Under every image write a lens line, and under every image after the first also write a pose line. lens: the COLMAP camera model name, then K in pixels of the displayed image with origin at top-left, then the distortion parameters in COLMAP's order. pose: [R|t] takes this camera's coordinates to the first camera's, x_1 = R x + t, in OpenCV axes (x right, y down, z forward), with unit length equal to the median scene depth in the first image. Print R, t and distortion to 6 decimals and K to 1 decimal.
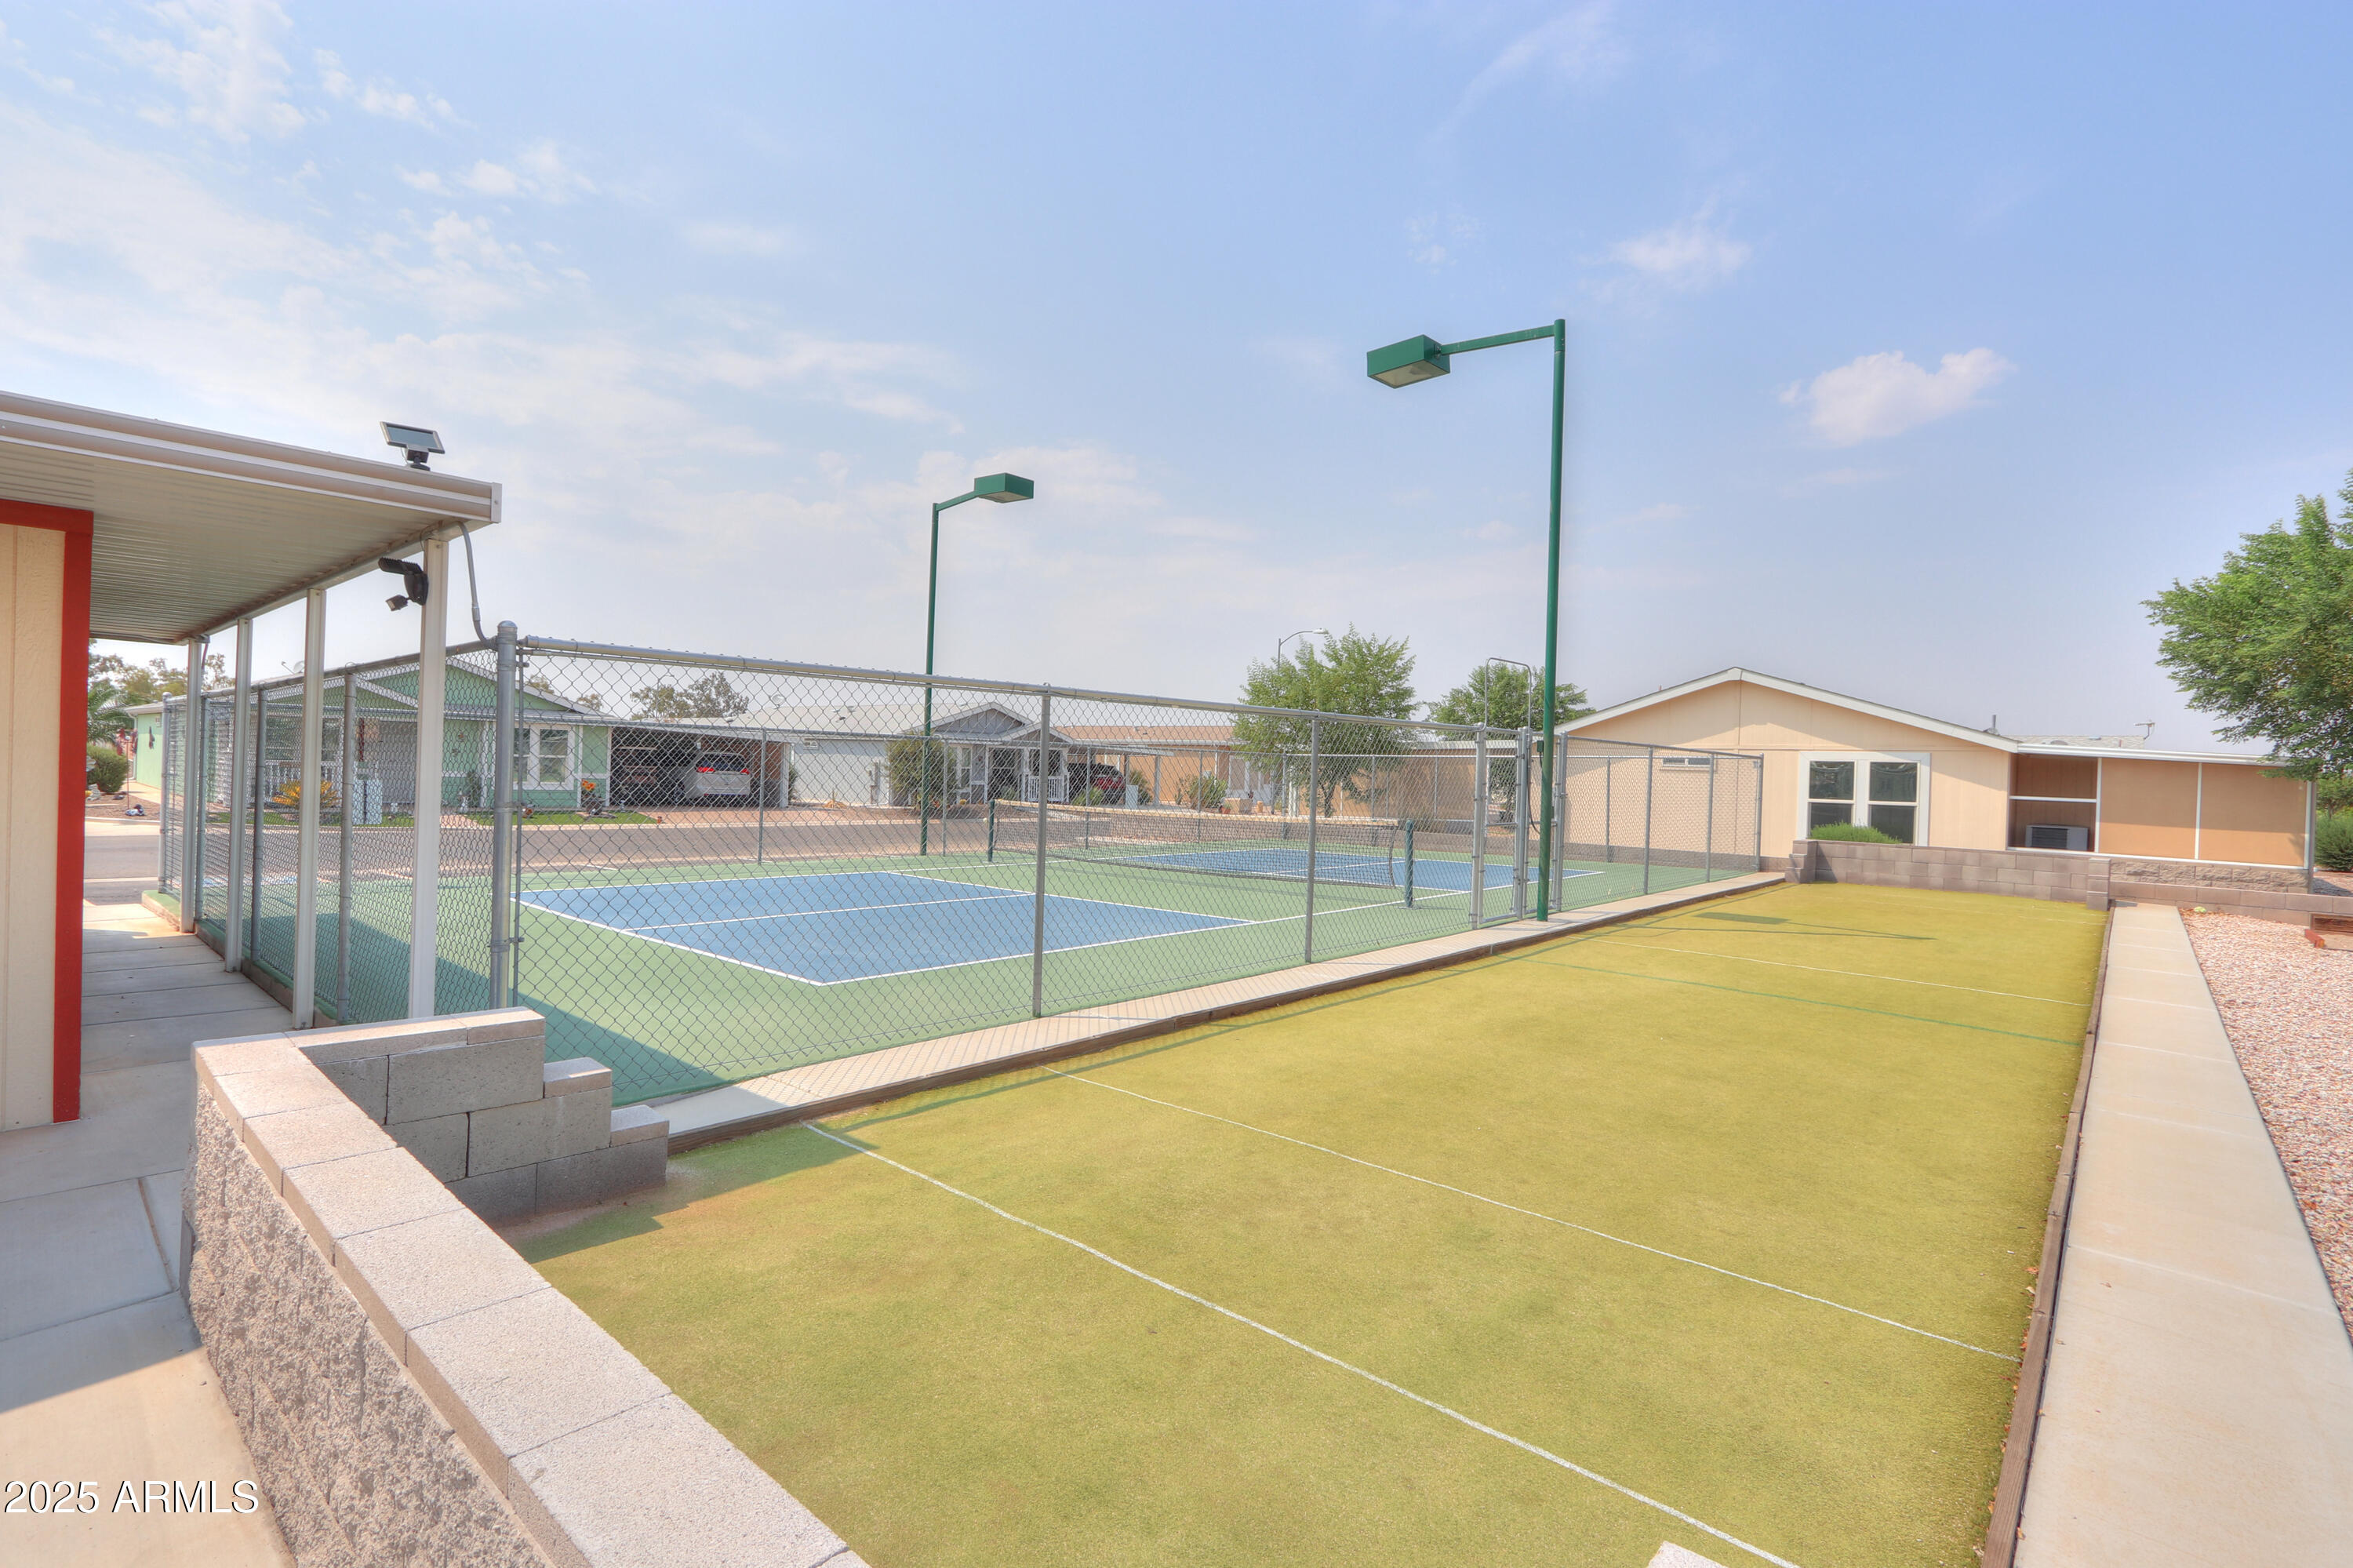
lens RADIAL K [[1102.8, 0, 1180.2], [0, 1102.8, 771.9], [0, 0, 1]] dist [-0.014439, 0.000784]
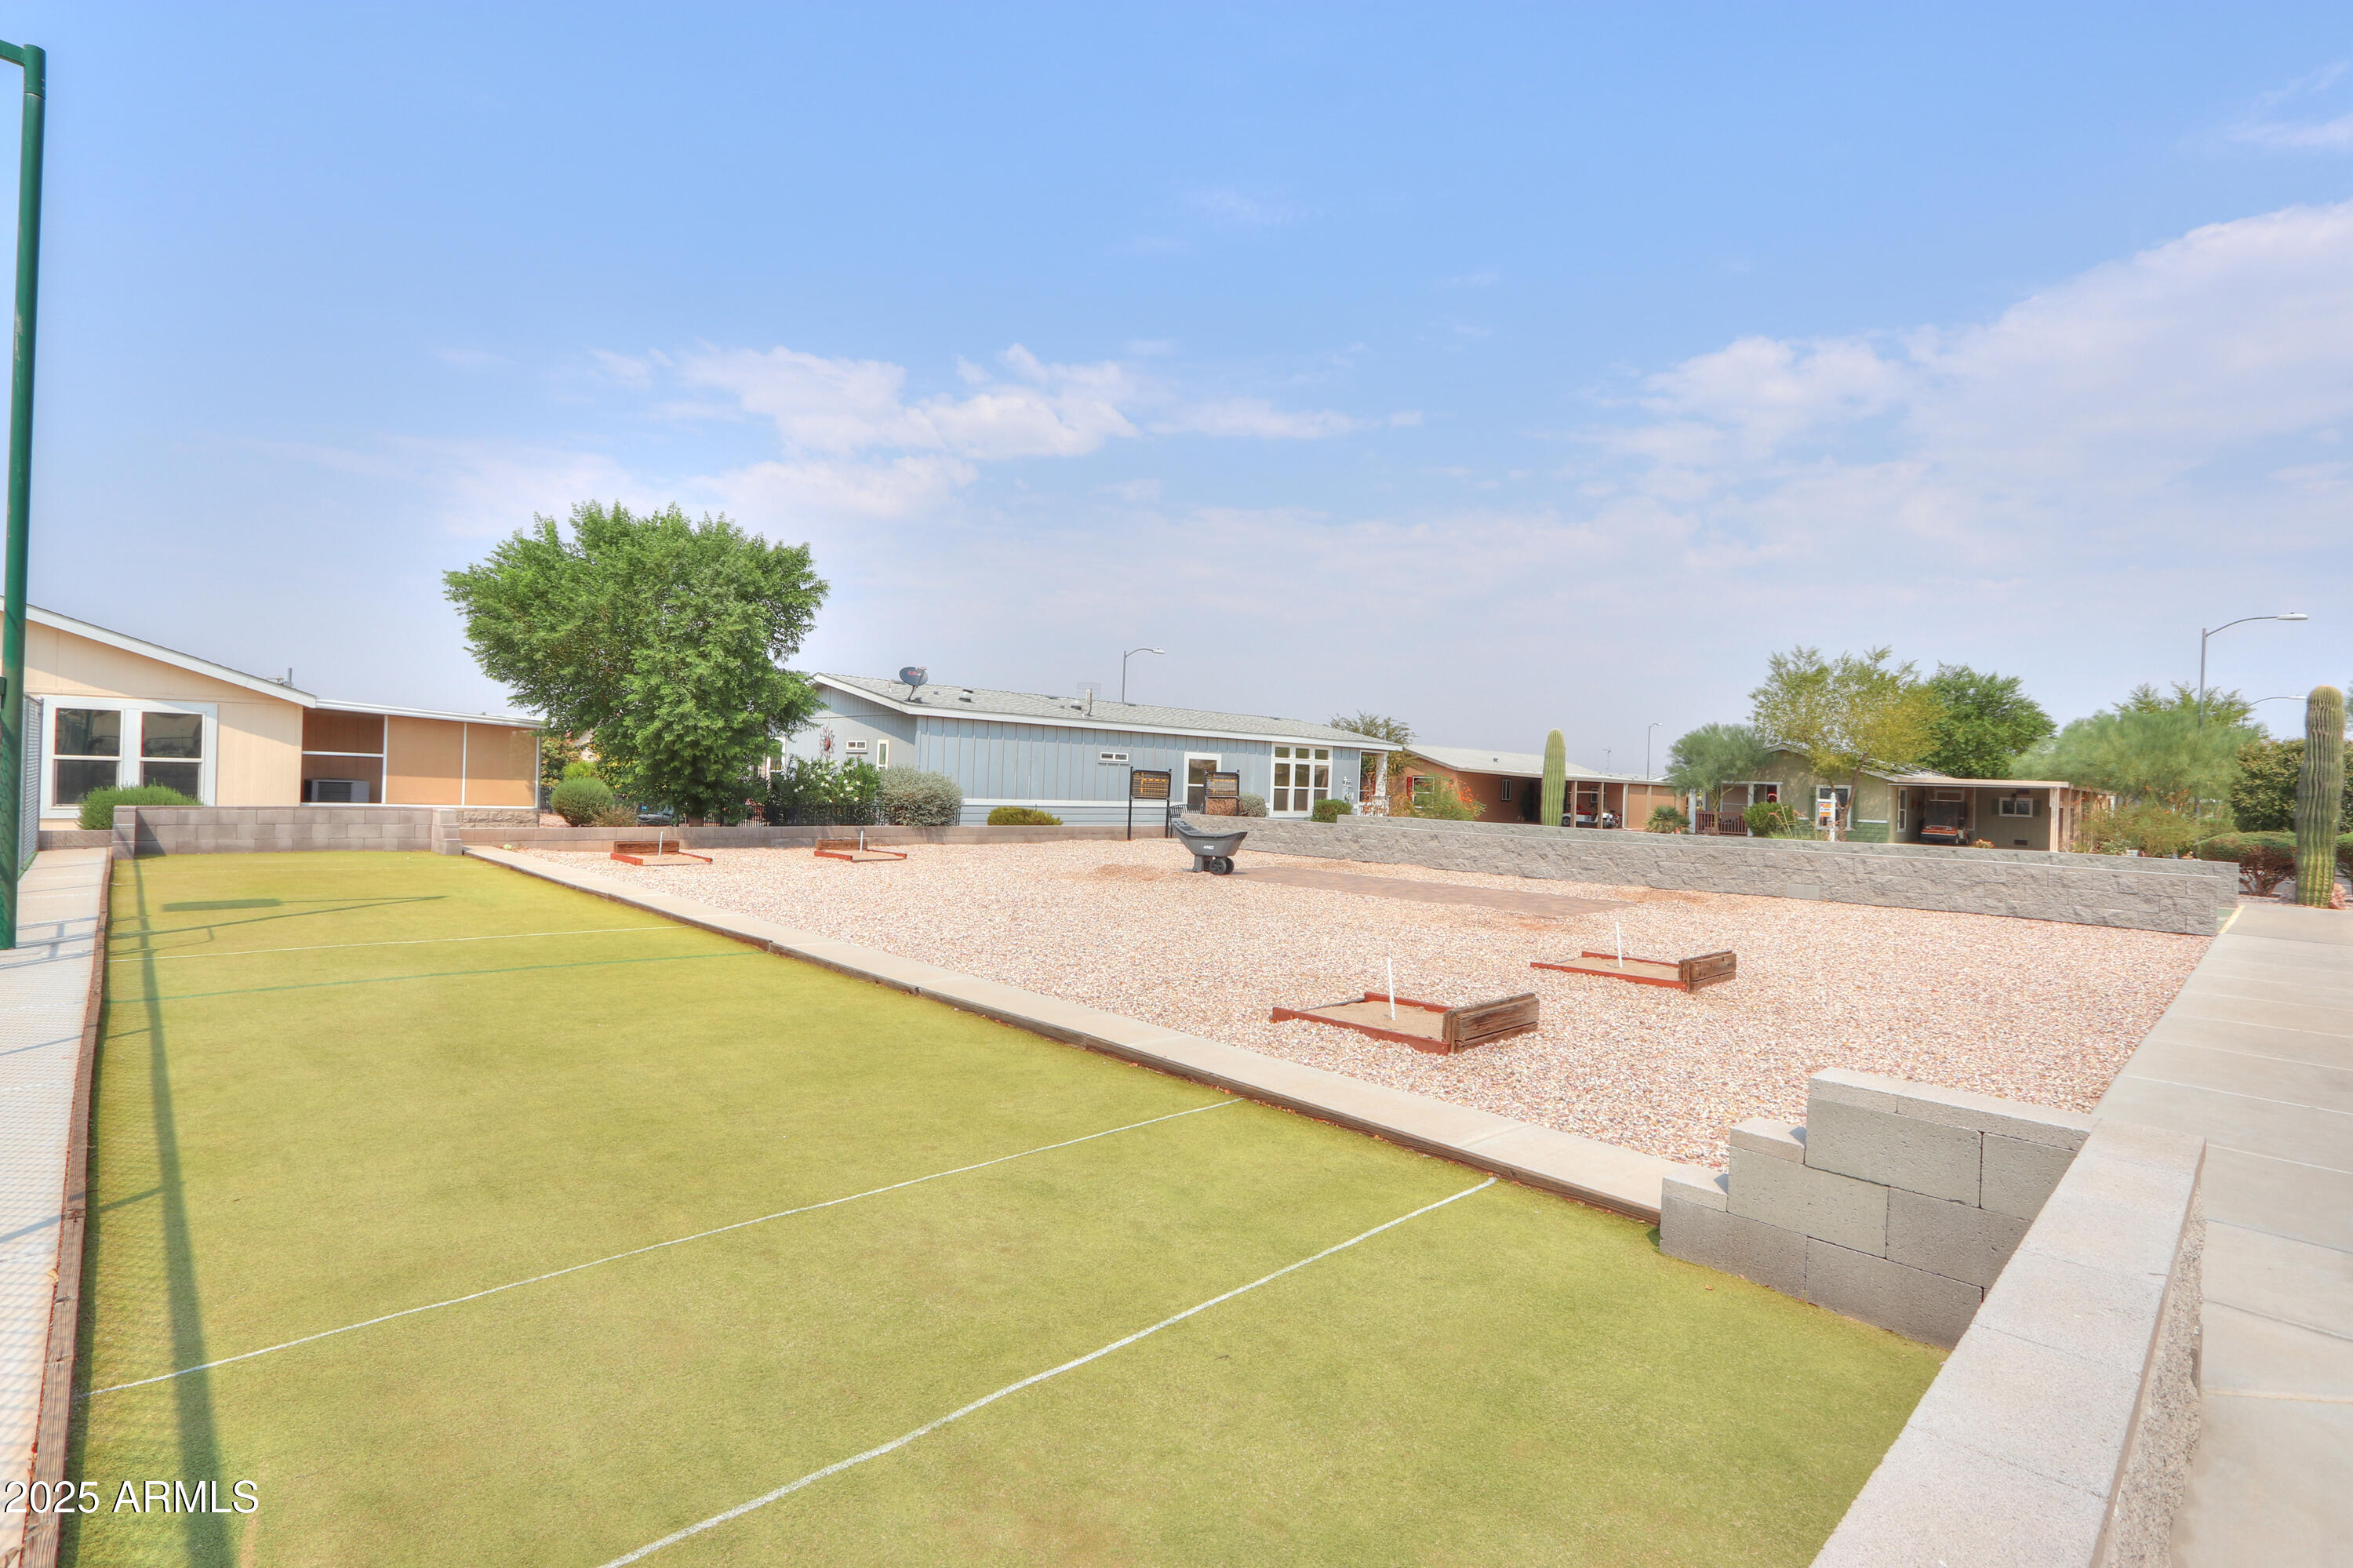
lens RADIAL K [[1102.8, 0, 1129.2], [0, 1102.8, 782.1], [0, 0, 1]] dist [-0.014439, 0.000784]
pose [[0.105668, -0.032520, 0.993870, -0.151176], [-0.024441, 0.999078, 0.035289, -0.003207], [-0.994101, -0.028021, 0.104775, 0.156121]]
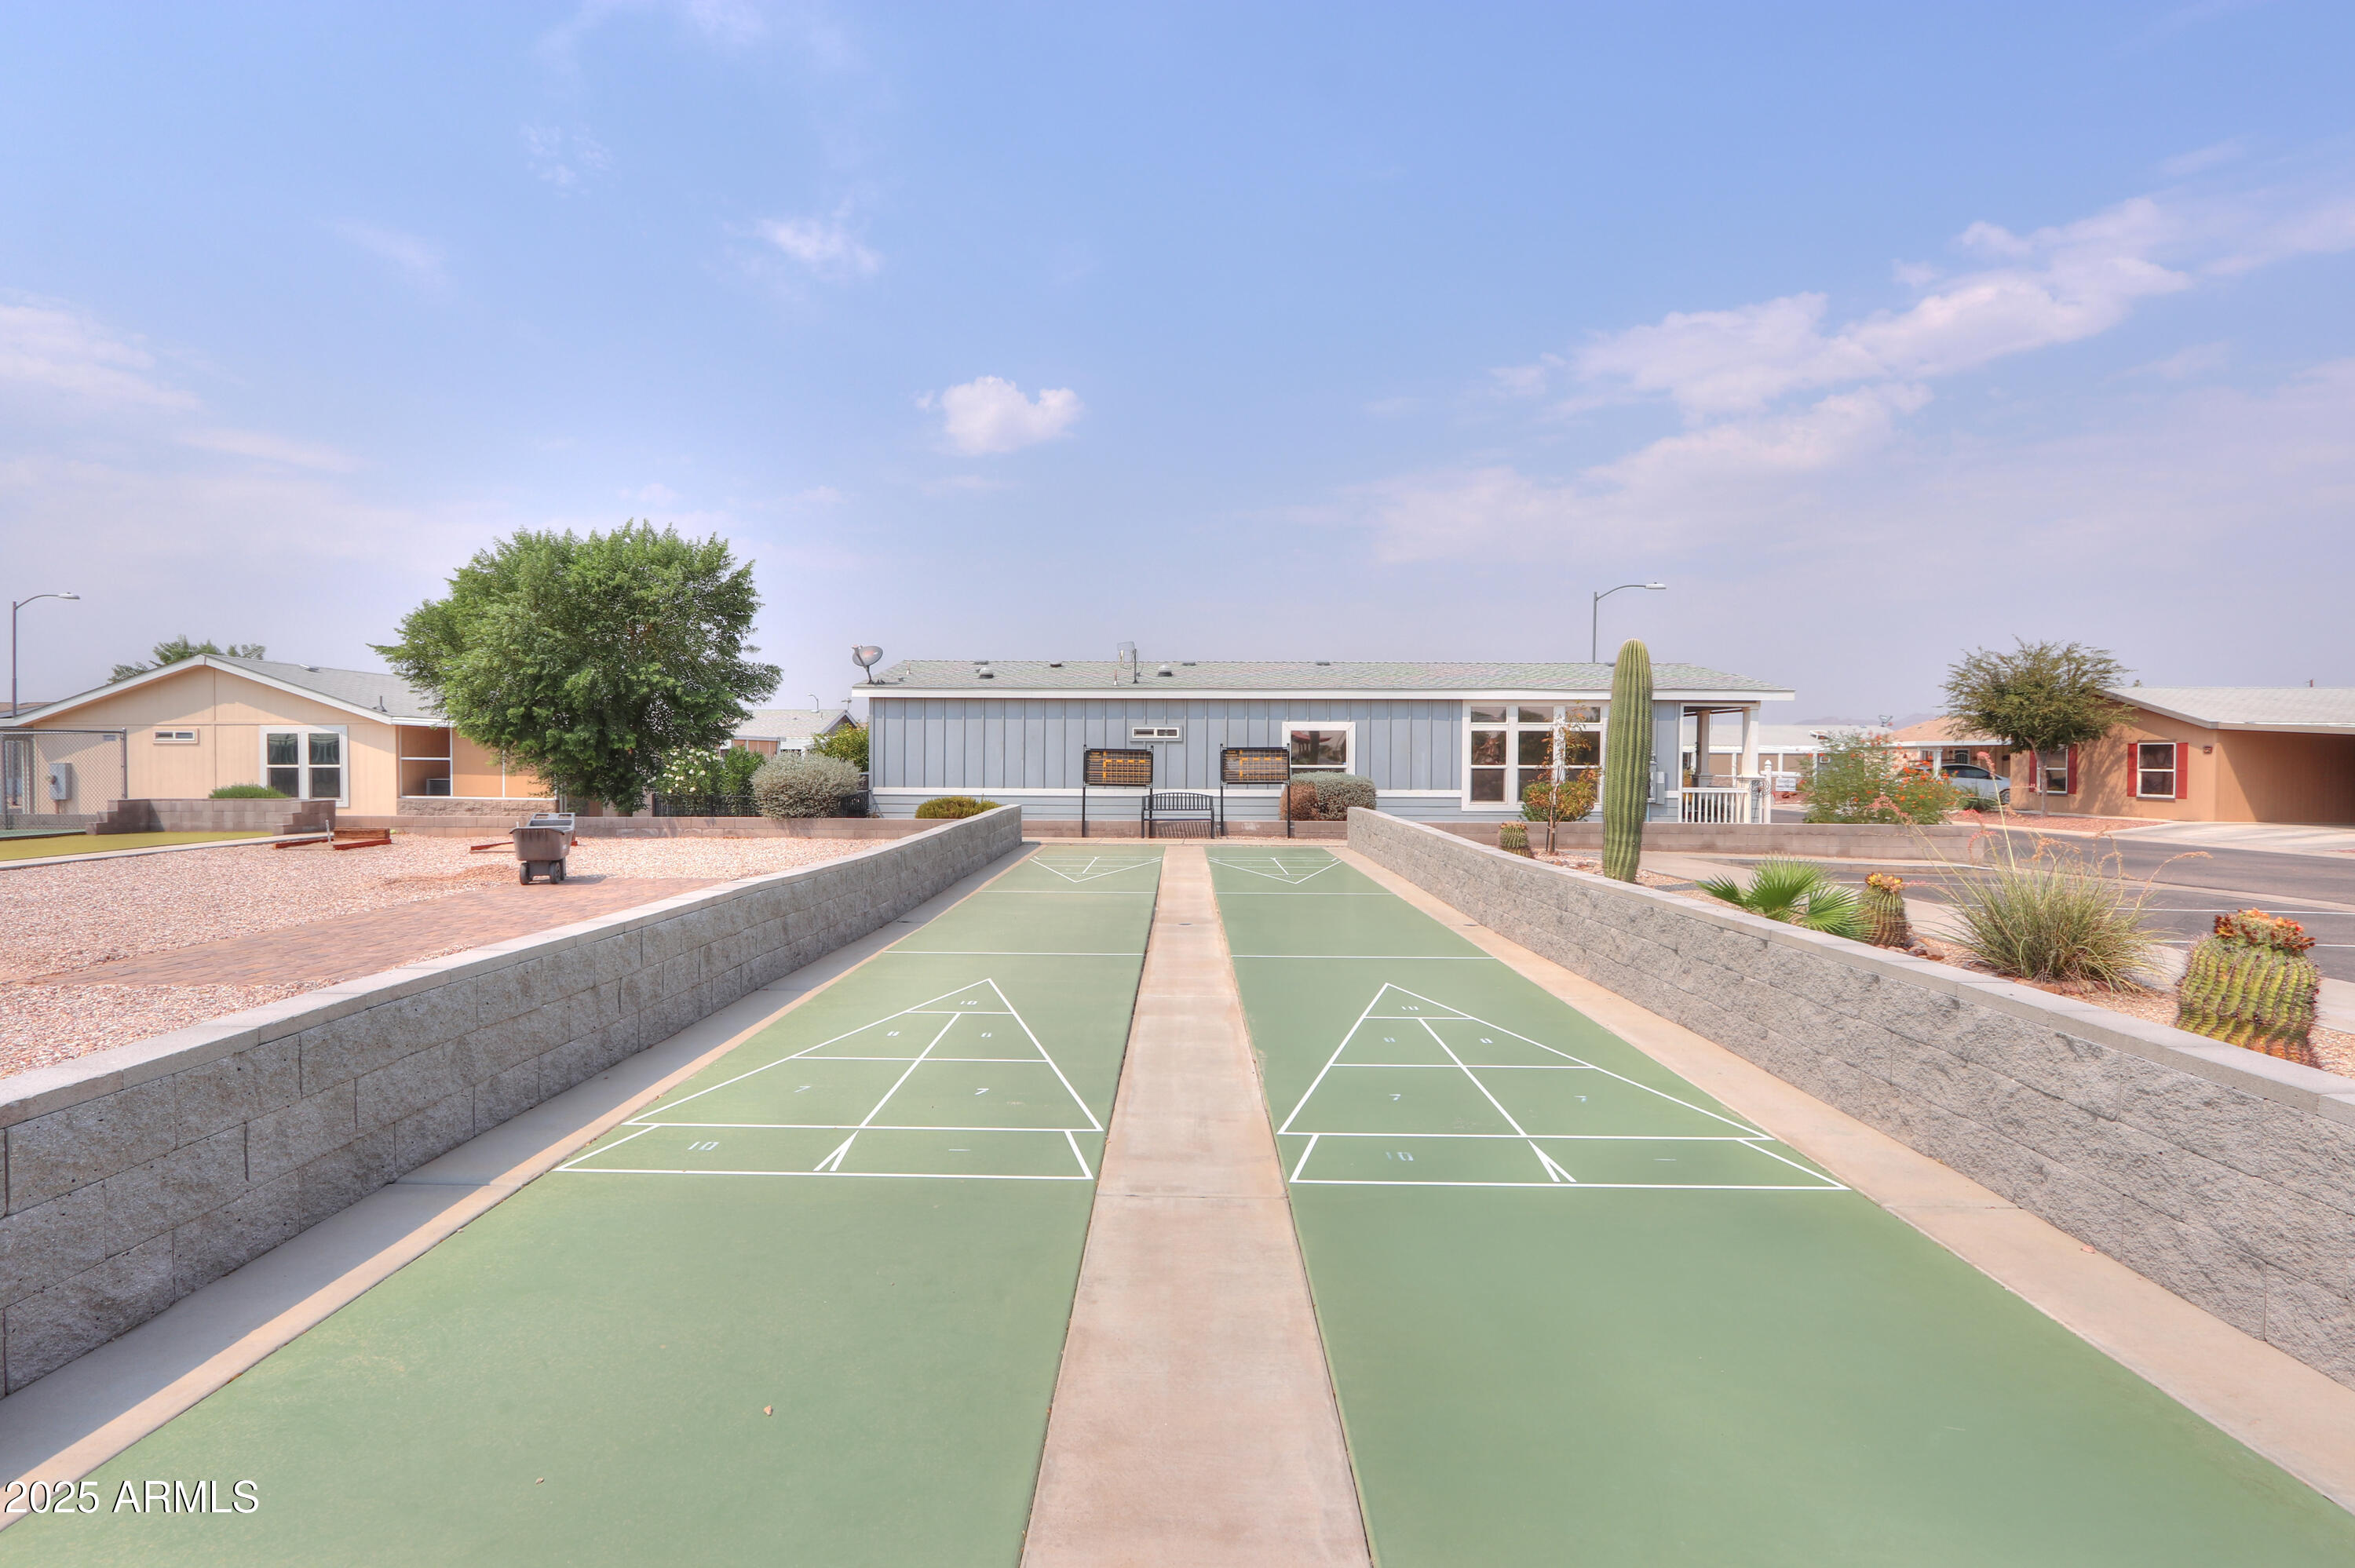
lens RADIAL K [[1103.6, 0, 1168.2], [0, 1103.6, 786.0], [0, 0, 1]] dist [-0.014439, 0.000784]
pose [[0.765076, -0.047711, 0.642171, 0.631227], [0.025344, 0.998710, 0.044005, 0.022175], [-0.643441, -0.017392, 0.765298, -0.630251]]
